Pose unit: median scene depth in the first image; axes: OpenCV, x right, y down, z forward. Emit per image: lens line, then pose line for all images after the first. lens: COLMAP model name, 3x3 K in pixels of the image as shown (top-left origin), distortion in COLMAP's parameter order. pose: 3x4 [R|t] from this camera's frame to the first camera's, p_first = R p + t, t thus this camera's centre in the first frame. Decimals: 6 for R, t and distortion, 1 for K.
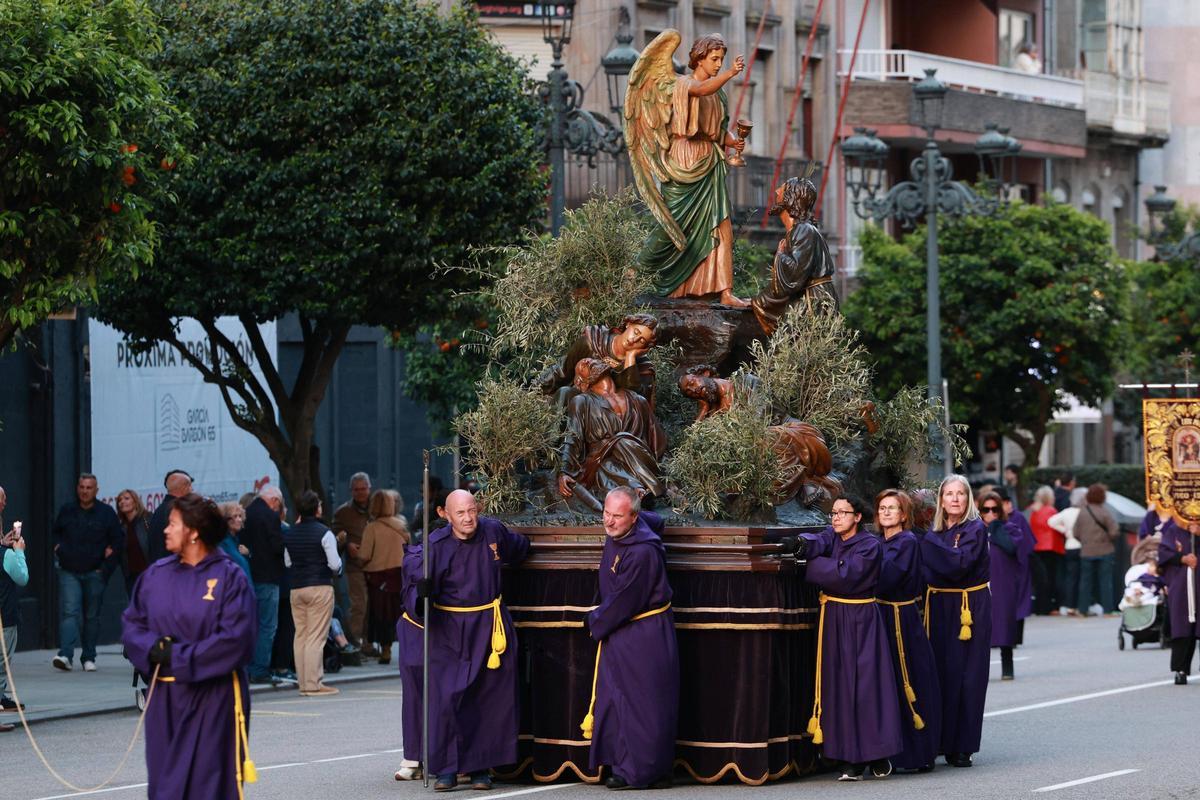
lens RADIAL K [[6252.2, 0, 600.0], [0, 6252.2, 400.0], [0, 0, 1]] dist [0.881500, 25.001345]
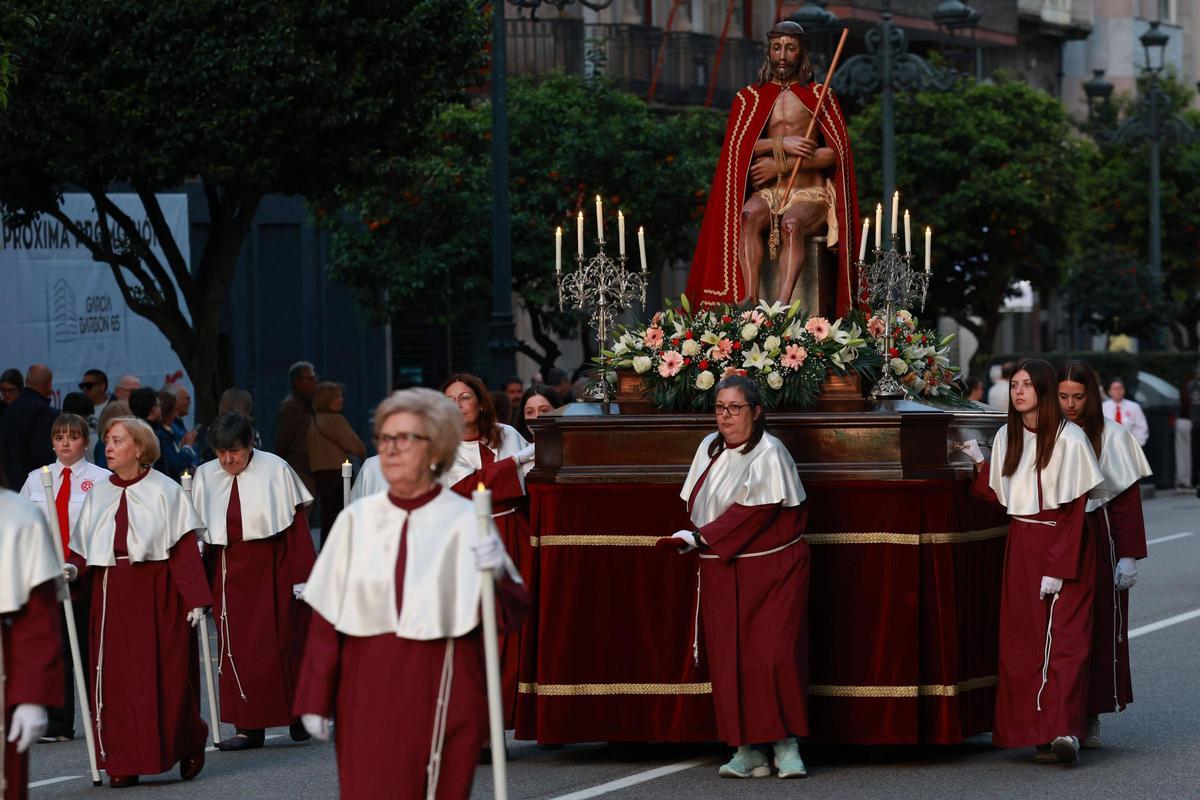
lens RADIAL K [[6109.9, 0, 633.5], [0, 6109.9, 402.6], [0, 0, 1]] dist [0.649075, 24.557461]
pose [[0.999807, -0.010434, 0.016670, -0.002230], [0.010143, 0.999797, 0.017399, 0.002019], [-0.016848, -0.017226, 0.999710, 0.112980]]
